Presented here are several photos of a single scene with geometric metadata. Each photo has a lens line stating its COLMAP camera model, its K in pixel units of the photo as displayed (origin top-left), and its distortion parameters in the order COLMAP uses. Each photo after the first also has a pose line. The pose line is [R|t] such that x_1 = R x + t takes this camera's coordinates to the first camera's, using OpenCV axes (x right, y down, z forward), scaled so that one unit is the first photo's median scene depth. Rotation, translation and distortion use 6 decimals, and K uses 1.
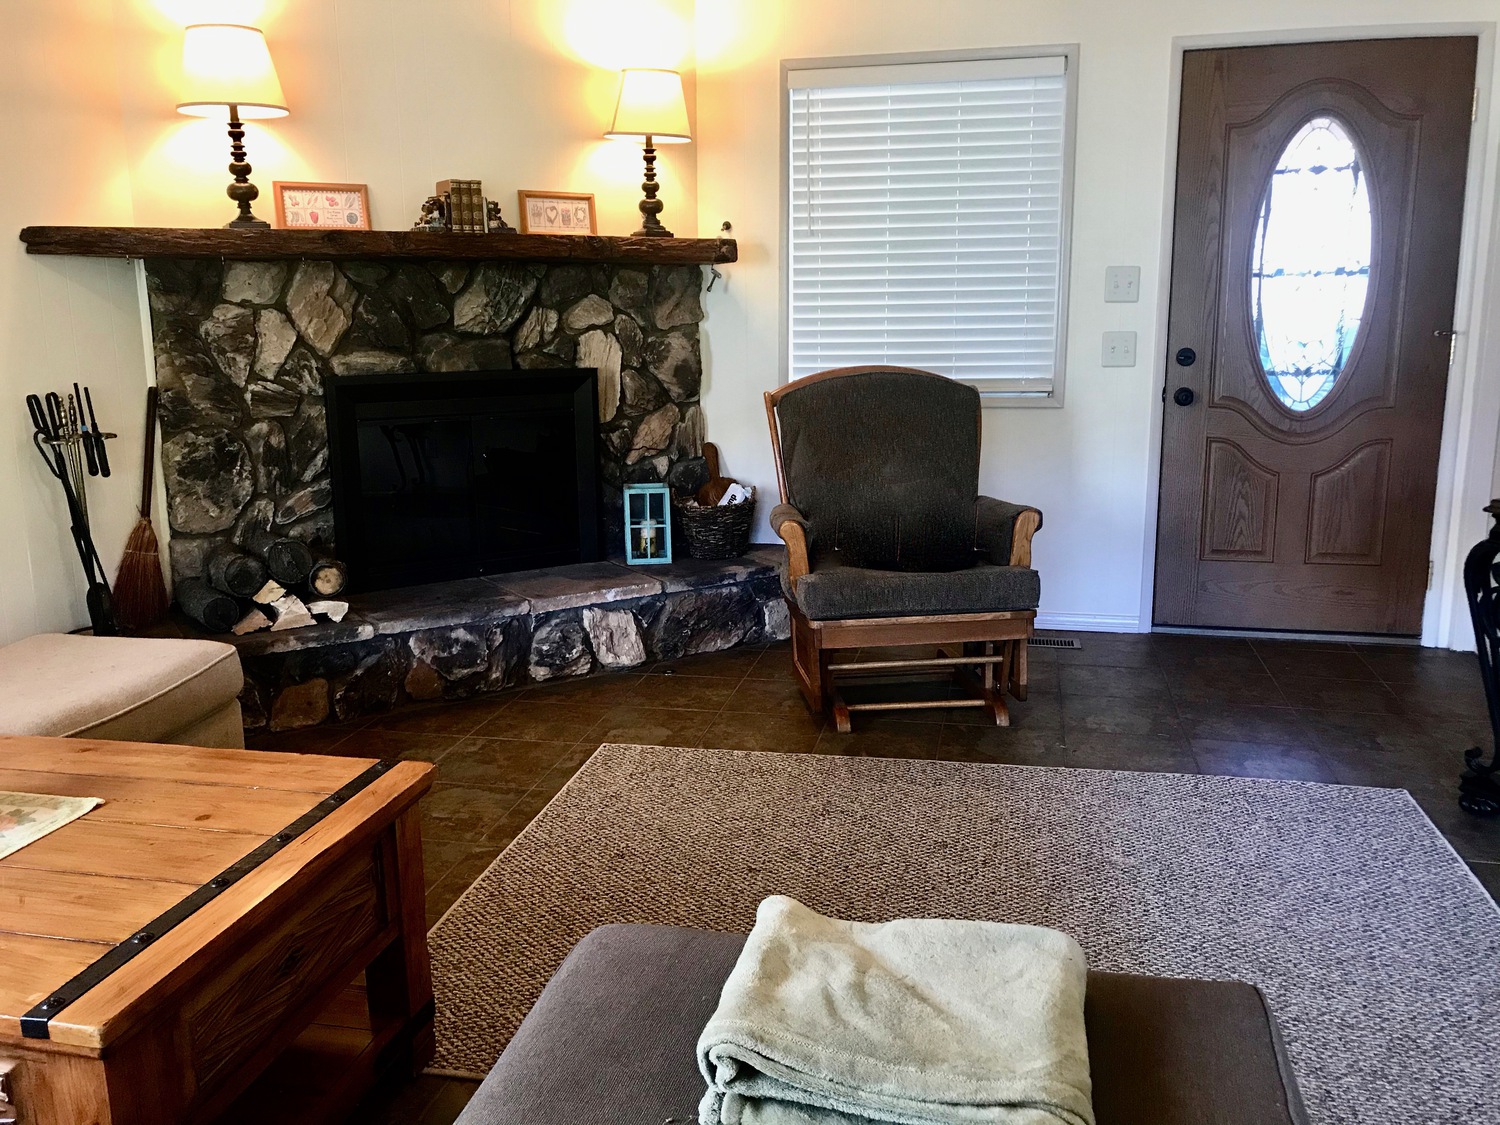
lens RADIAL K [[1247.8, 0, 742.9], [0, 1247.8, 561.4], [0, 0, 1]] dist [0.036240, -0.042855]
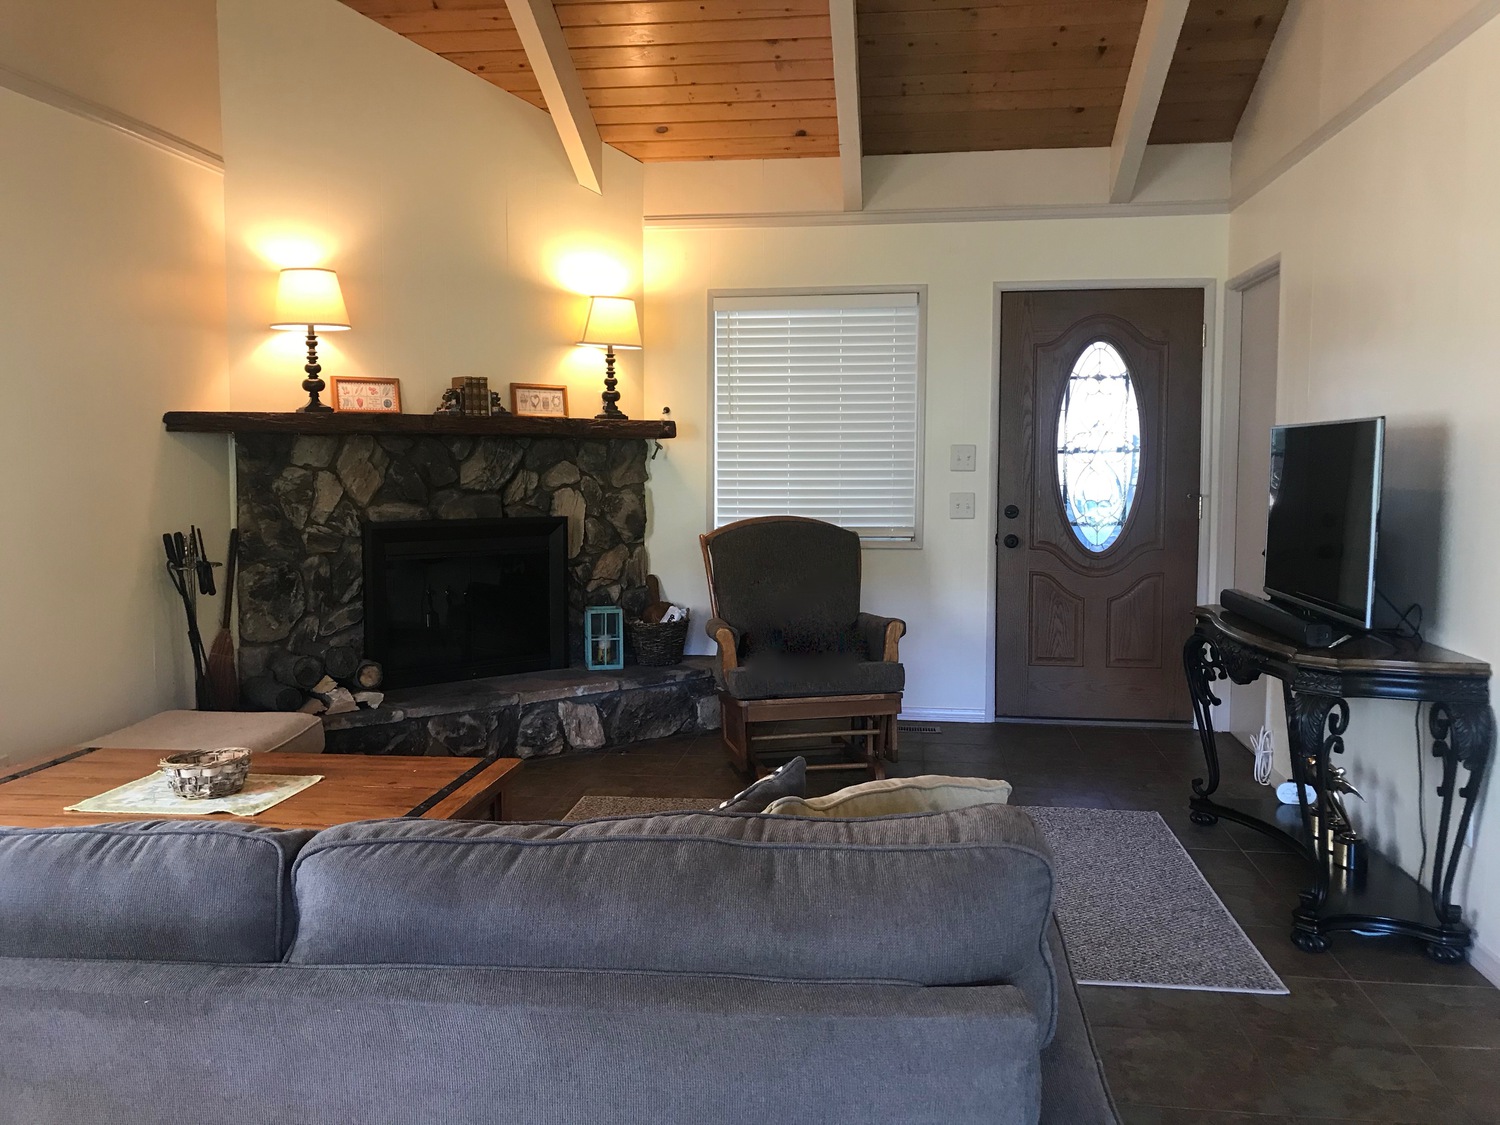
lens RADIAL K [[1247.8, 0, 751.8], [0, 1247.8, 563.5], [0, 0, 1]] dist [0.036240, -0.042855]
pose [[0.995562, 0.002664, 0.094073, -0.051025], [0.008498, 0.992971, -0.118050, 0.050048], [-0.093726, 0.118325, 0.988542, -0.305147]]
